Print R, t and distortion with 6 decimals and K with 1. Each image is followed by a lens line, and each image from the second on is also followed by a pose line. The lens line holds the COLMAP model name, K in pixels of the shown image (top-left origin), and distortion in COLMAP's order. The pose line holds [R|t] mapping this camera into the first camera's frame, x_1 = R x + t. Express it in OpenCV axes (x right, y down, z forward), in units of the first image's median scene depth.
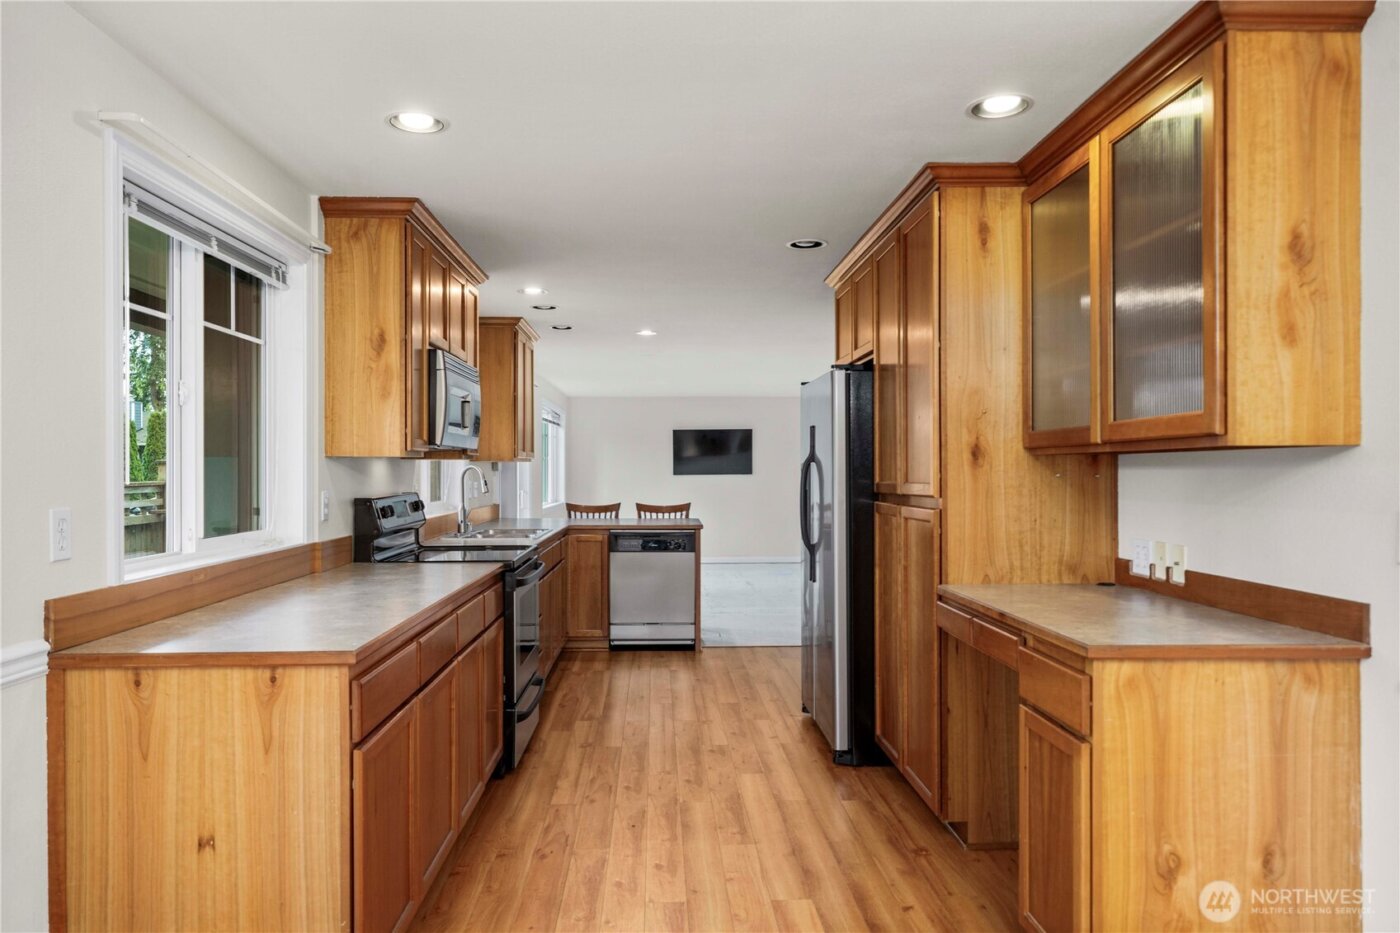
lens RADIAL K [[950.5, 0, 700.0], [0, 950.5, 466.5], [0, 0, 1]] dist [0.000216, 0.002600]
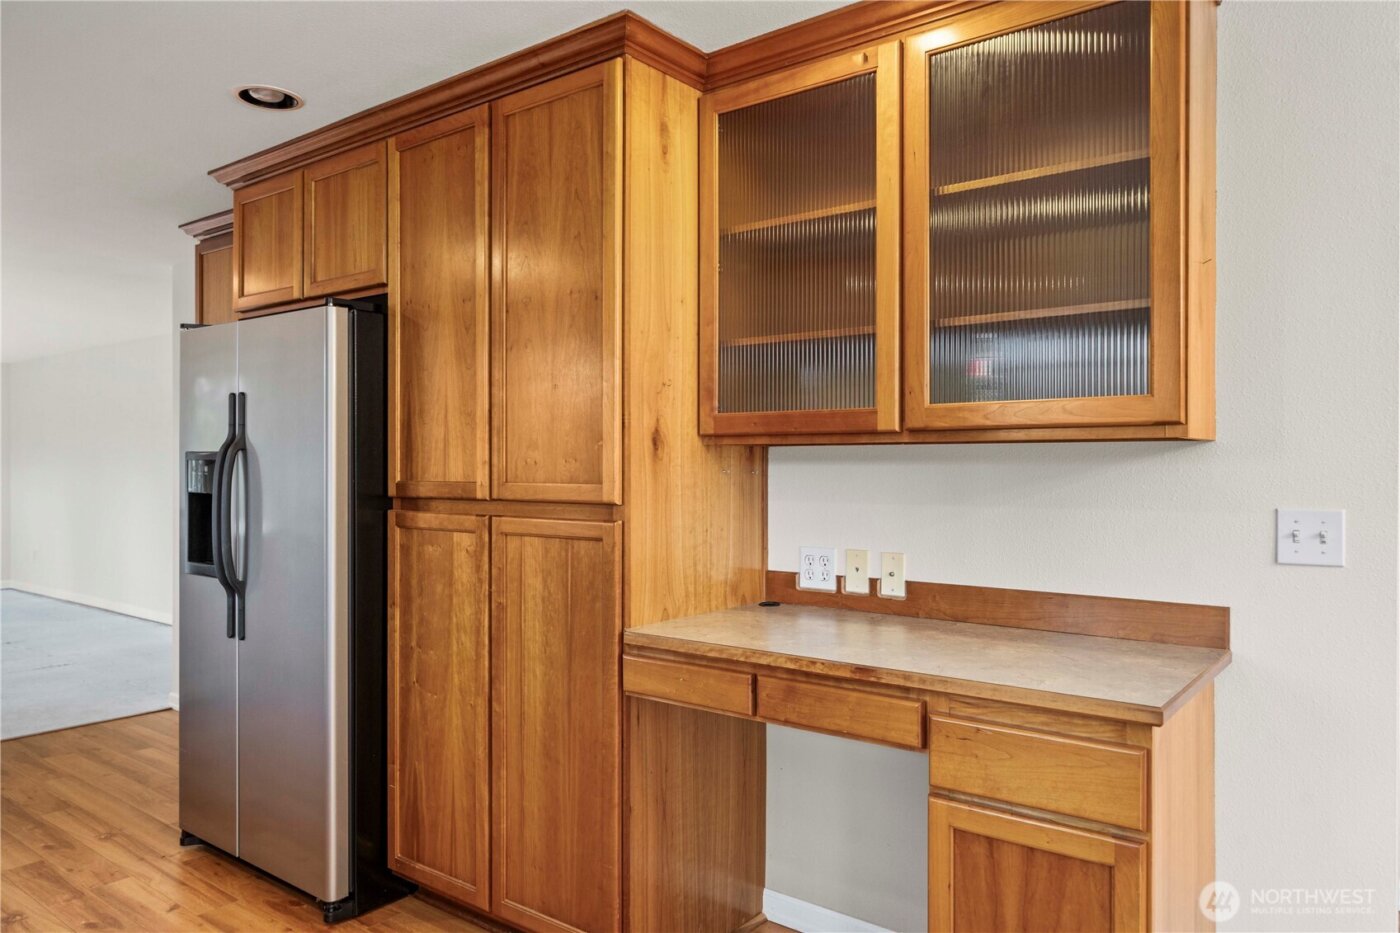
lens RADIAL K [[950.5, 0, 700.0], [0, 950.5, 466.5], [0, 0, 1]] dist [0.000216, 0.002600]
pose [[0.645369, 0.004634, 0.763857, -0.237738], [-0.007049, 0.999975, -0.000111, 0.005247], [-0.763838, -0.005313, 0.645386, 0.509817]]
